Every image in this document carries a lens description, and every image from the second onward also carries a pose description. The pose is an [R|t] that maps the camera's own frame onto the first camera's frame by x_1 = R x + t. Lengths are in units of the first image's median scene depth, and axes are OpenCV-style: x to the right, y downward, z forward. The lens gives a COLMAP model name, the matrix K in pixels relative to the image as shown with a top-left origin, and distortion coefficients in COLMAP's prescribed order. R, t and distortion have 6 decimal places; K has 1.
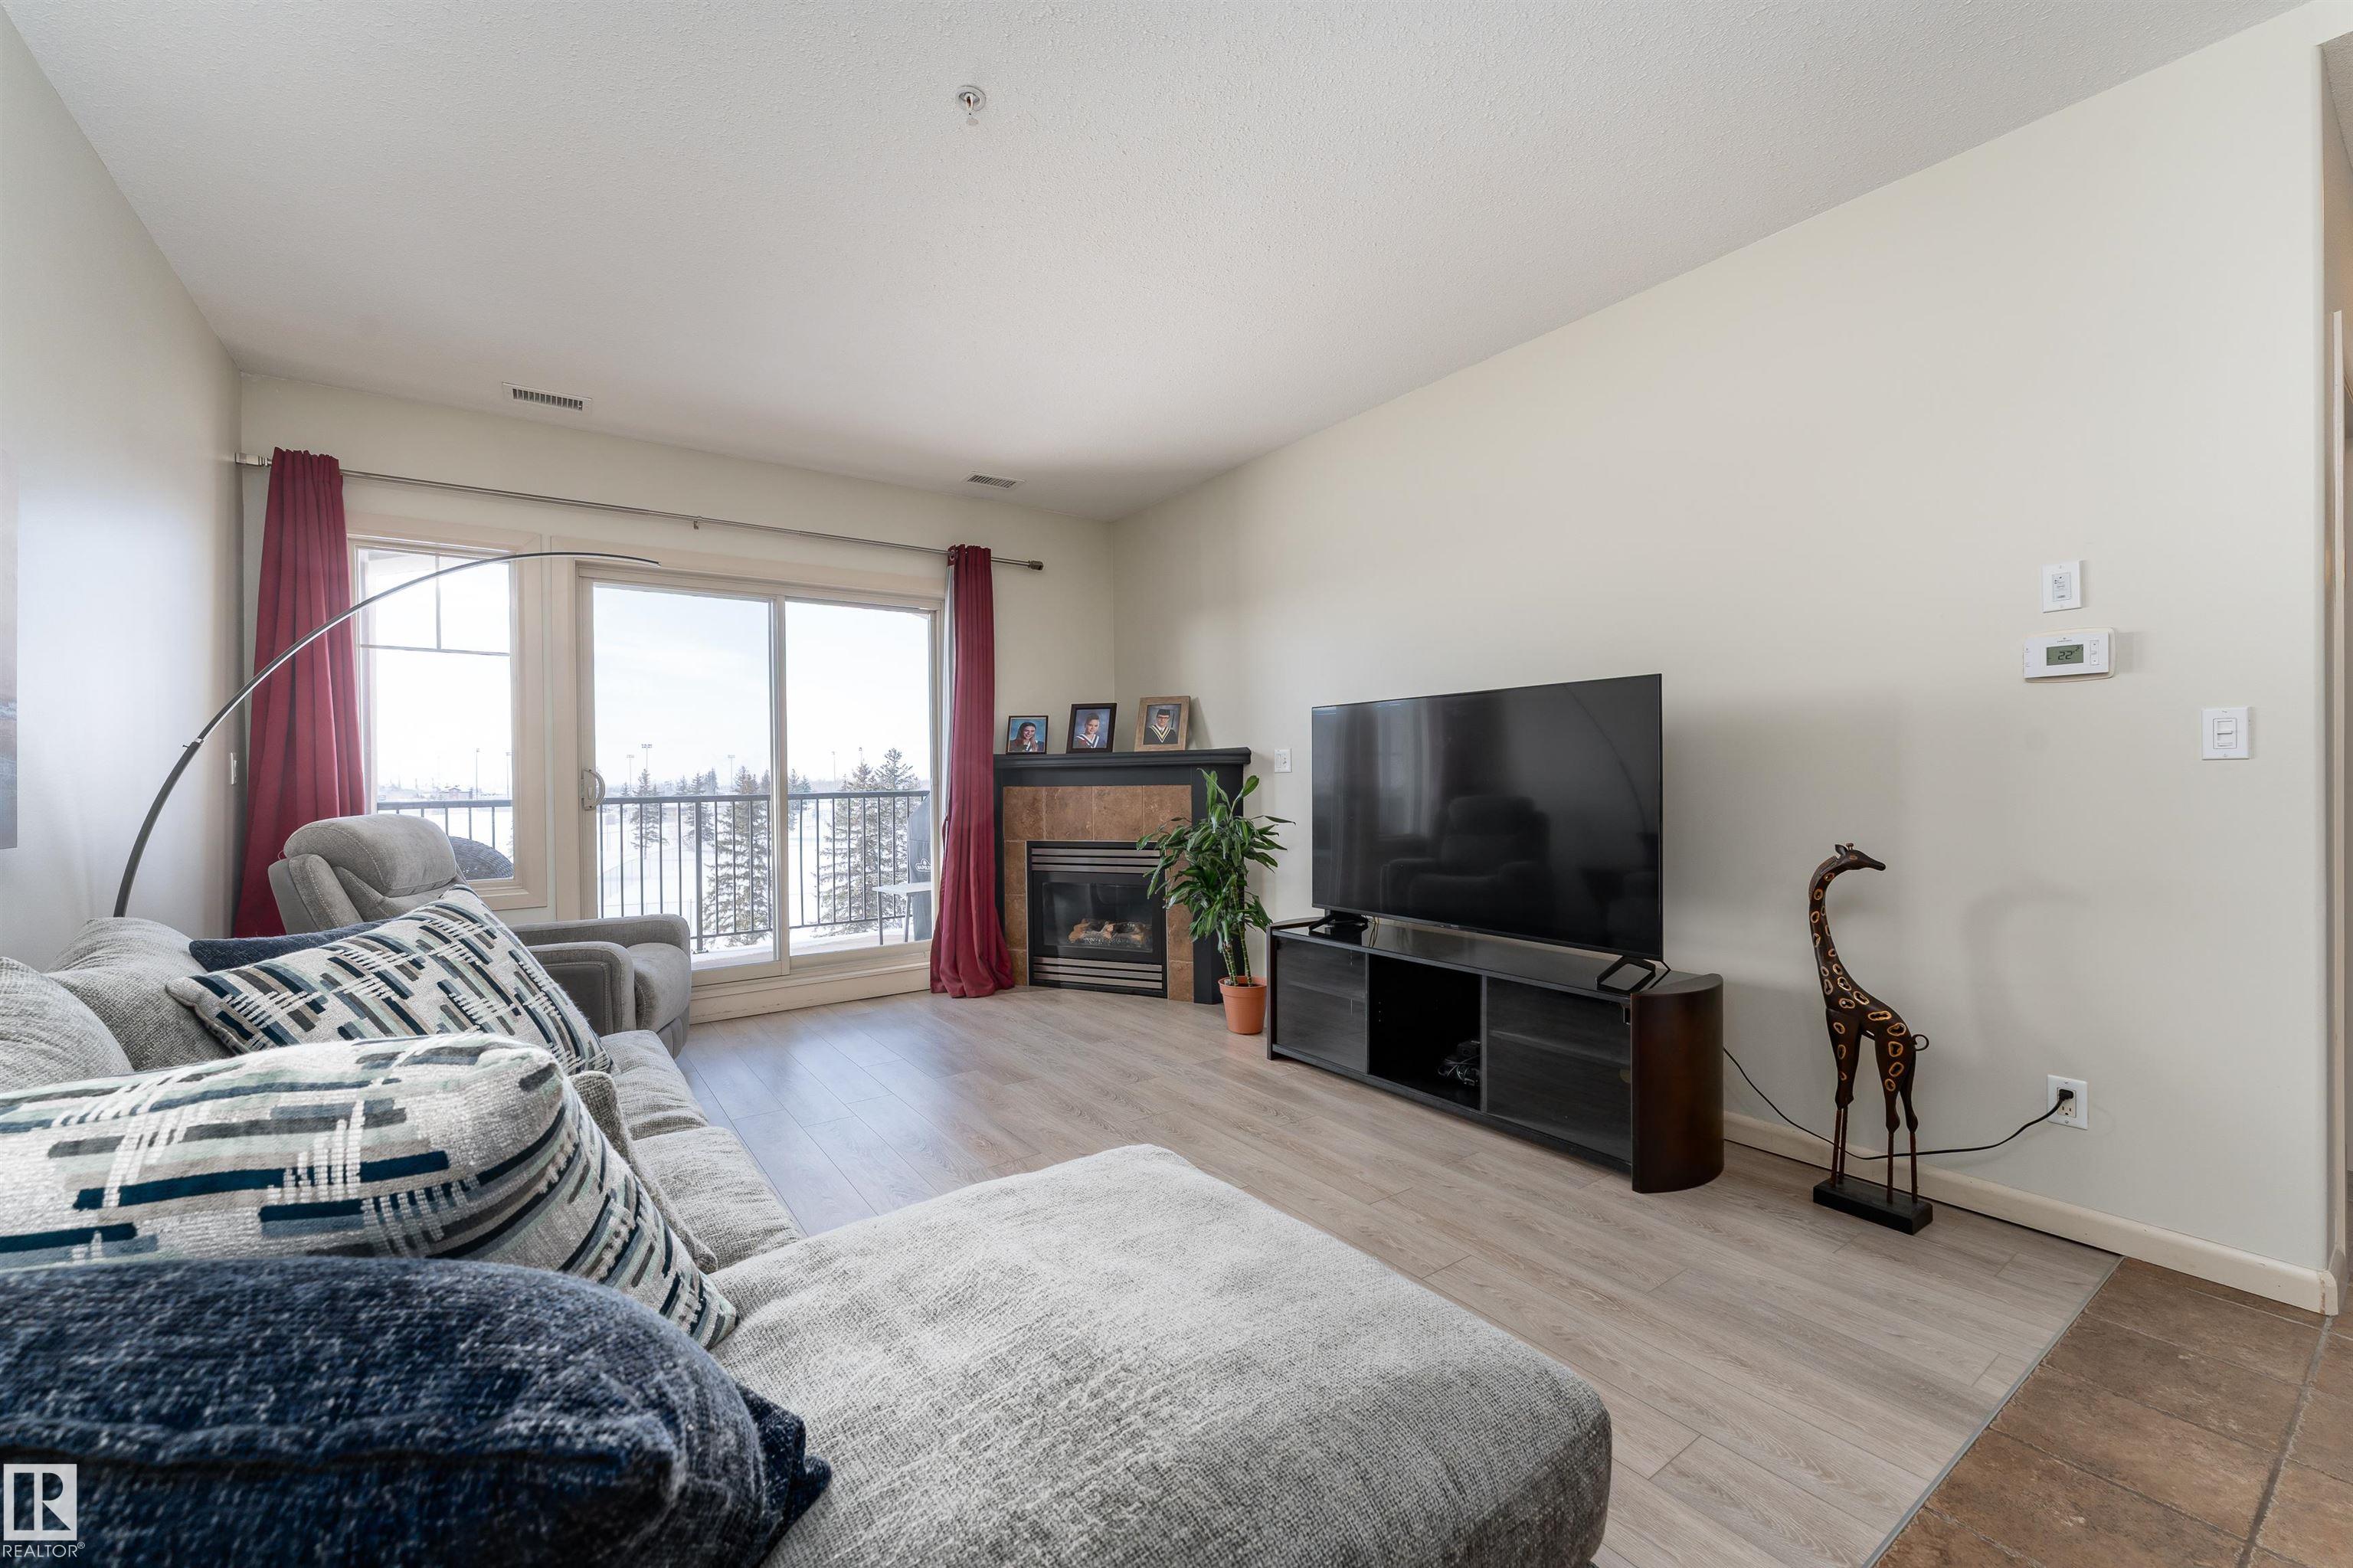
lens RADIAL K [[949.2, 0, 1156.8], [0, 949.2, 779.5], [0, 0, 1]] dist [0.002562, 0.000125]
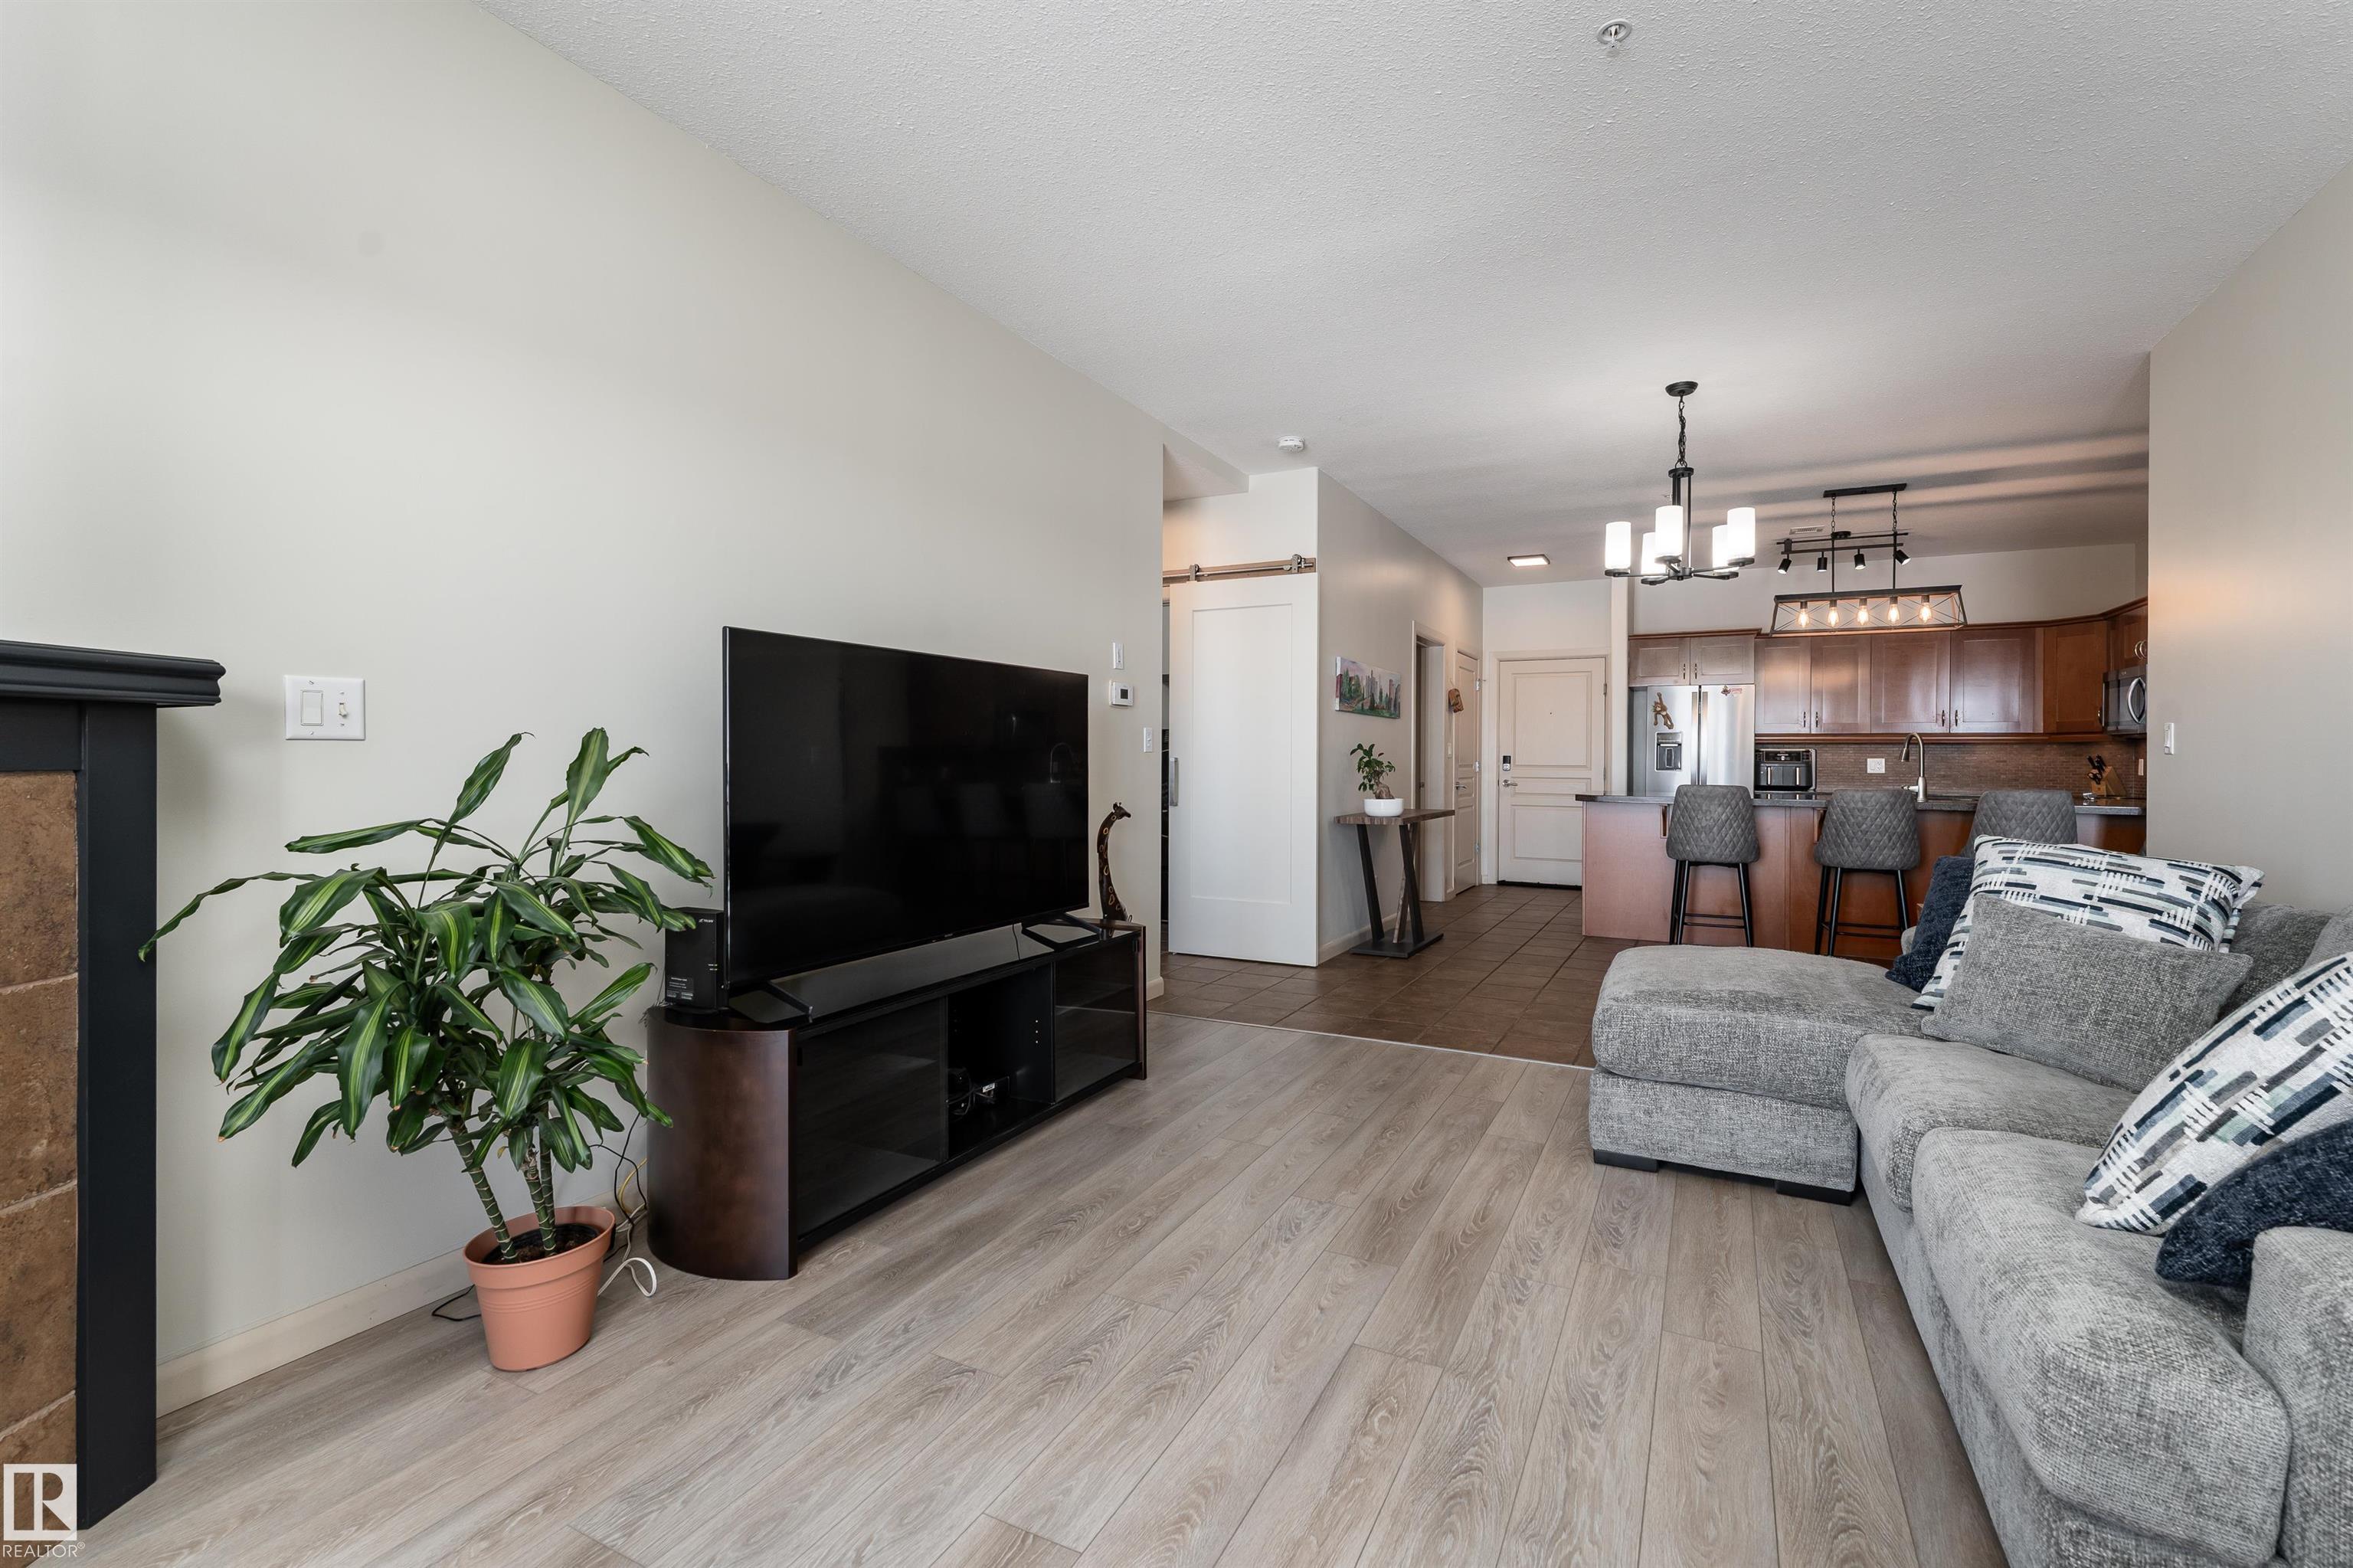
lens RADIAL K [[1037.8, 0, 1223.9], [0, 1037.8, 753.1], [0, 0, 1]] dist [-0.000072, -0.000029]
pose [[-0.505381, 0.013475, 0.862791, -0.531816], [0.004005, 0.999904, -0.013270, 0.006389], [-0.862887, -0.003251, -0.505386, 1.115056]]
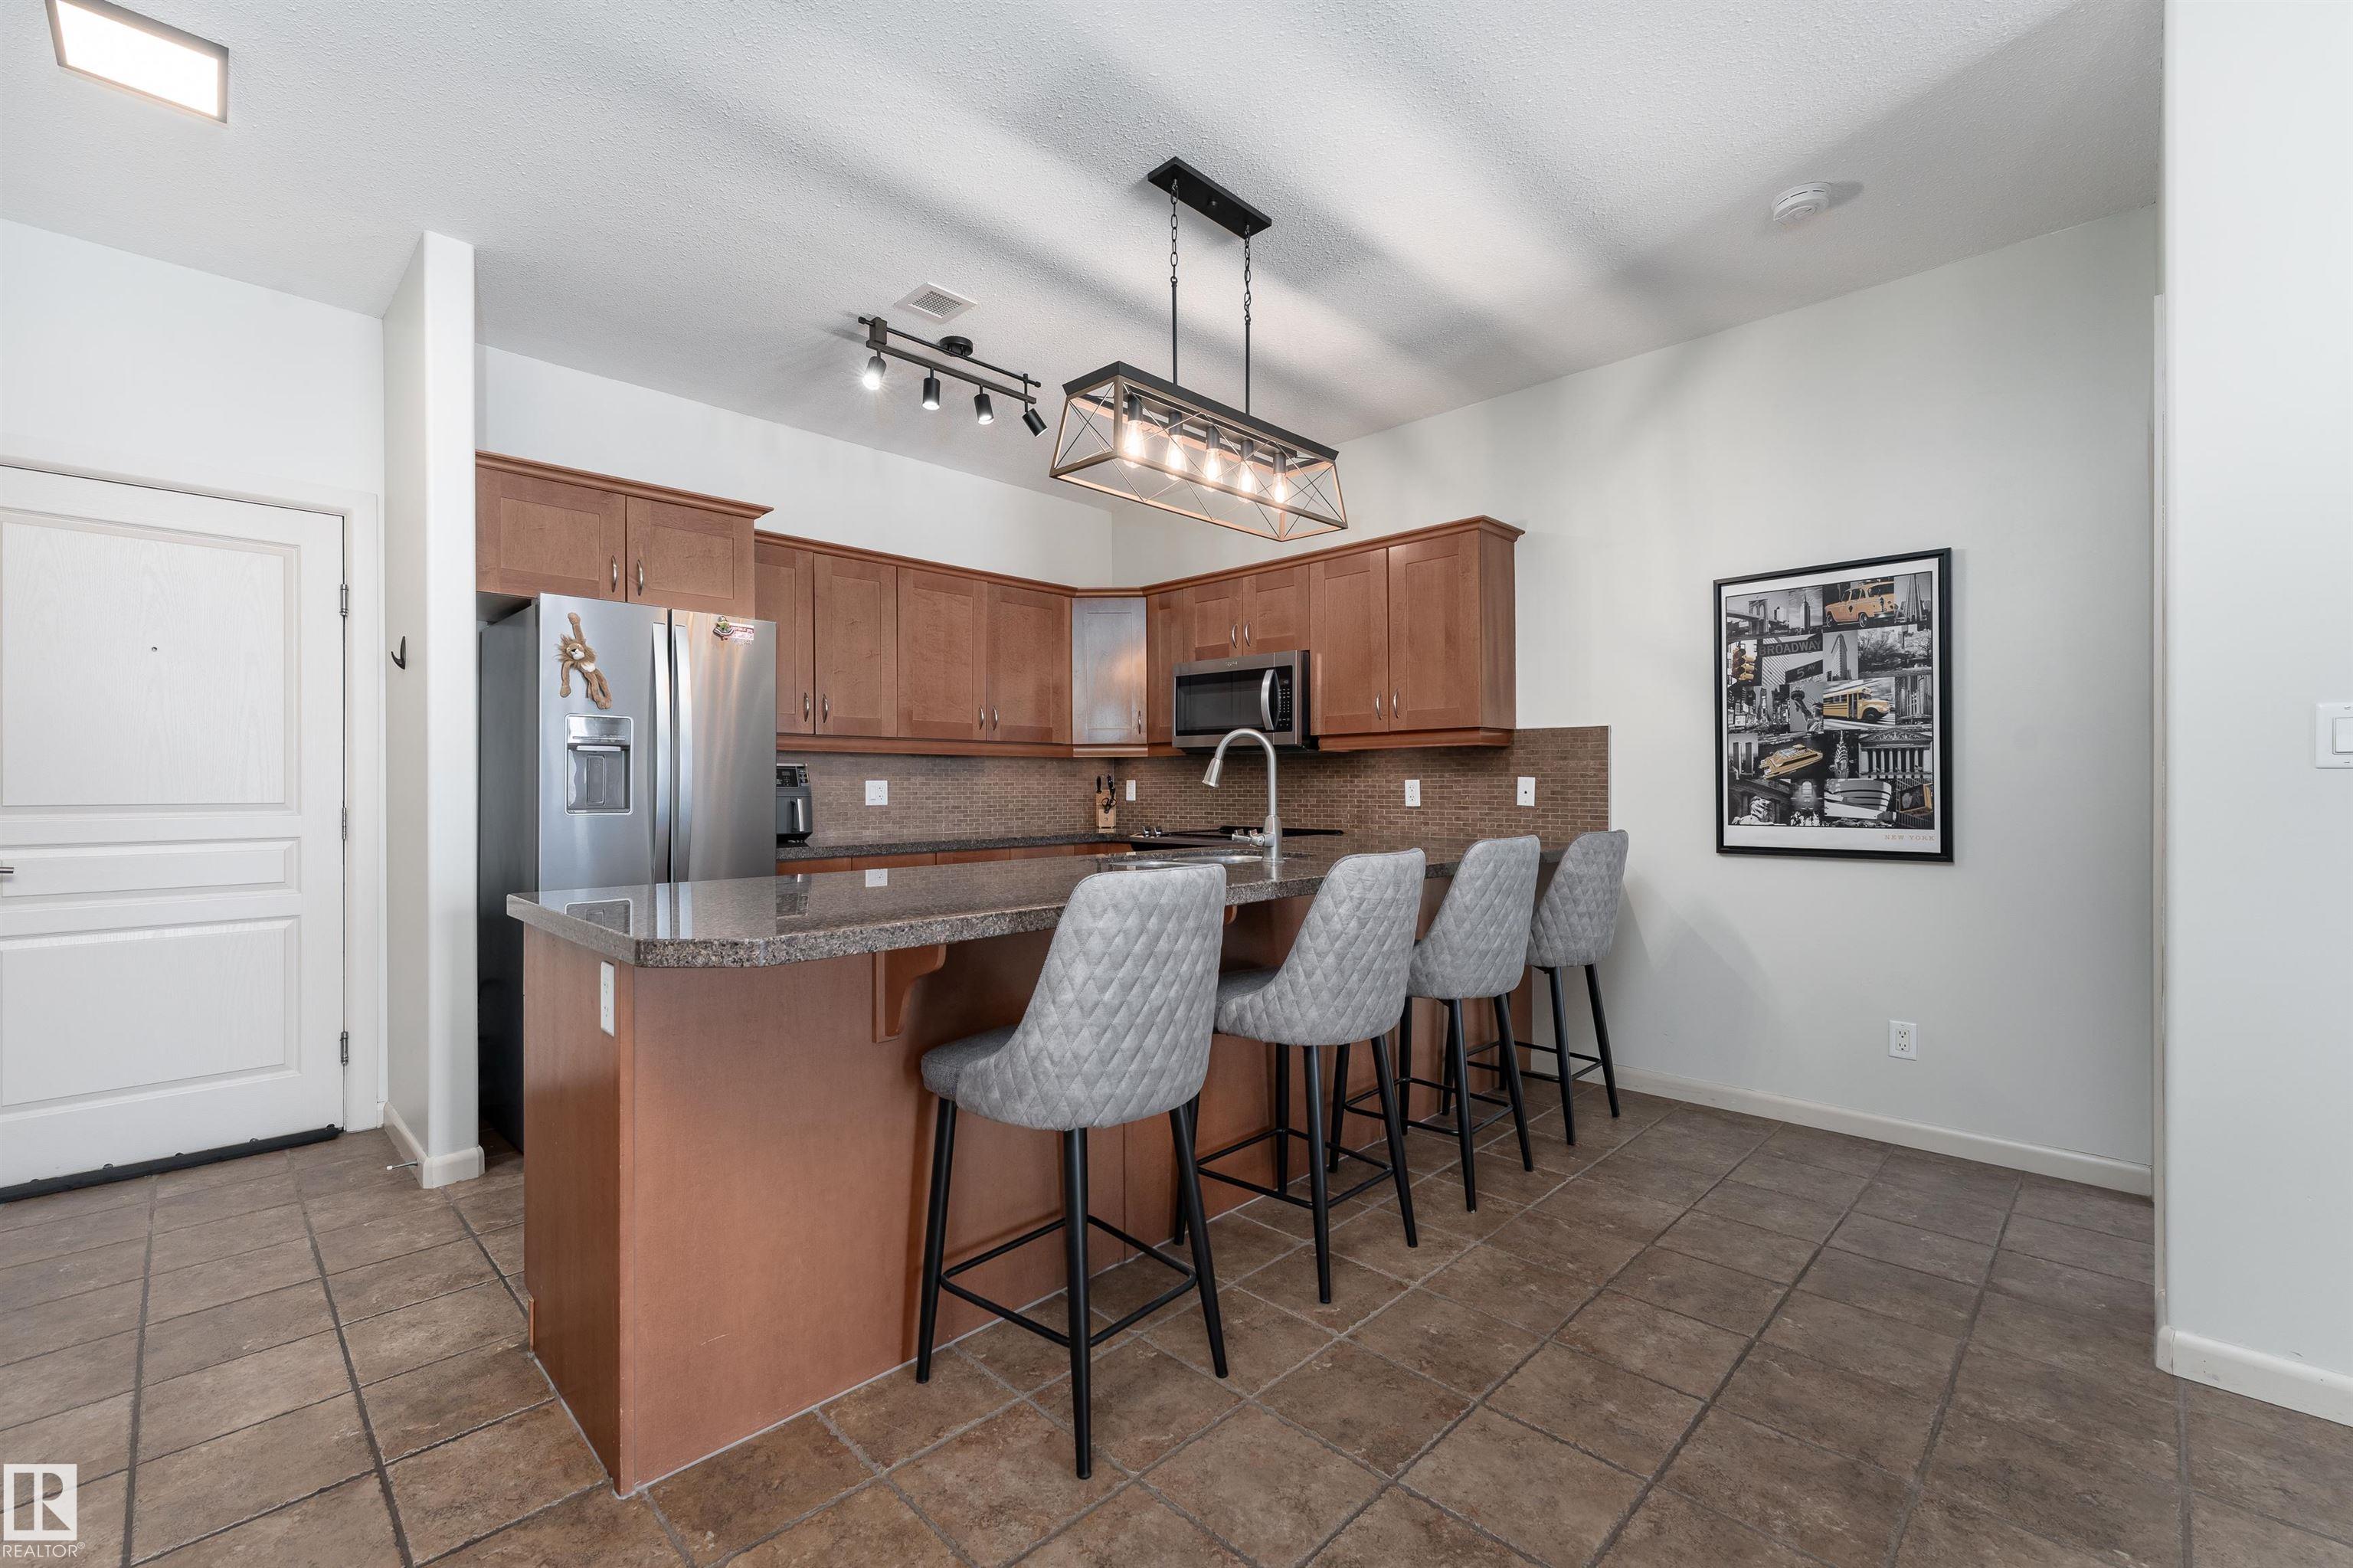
lens RADIAL K [[1017.5, 0, 1128.3], [0, 1017.5, 782.2], [0, 0, 1]] dist [0.001323, 0.000013]
pose [[-0.986096, 0.013834, -0.165599, 0.546602], [0.013296, 0.999902, 0.004356, -0.005678], [0.165643, 0.002094, -0.986184, 0.149118]]
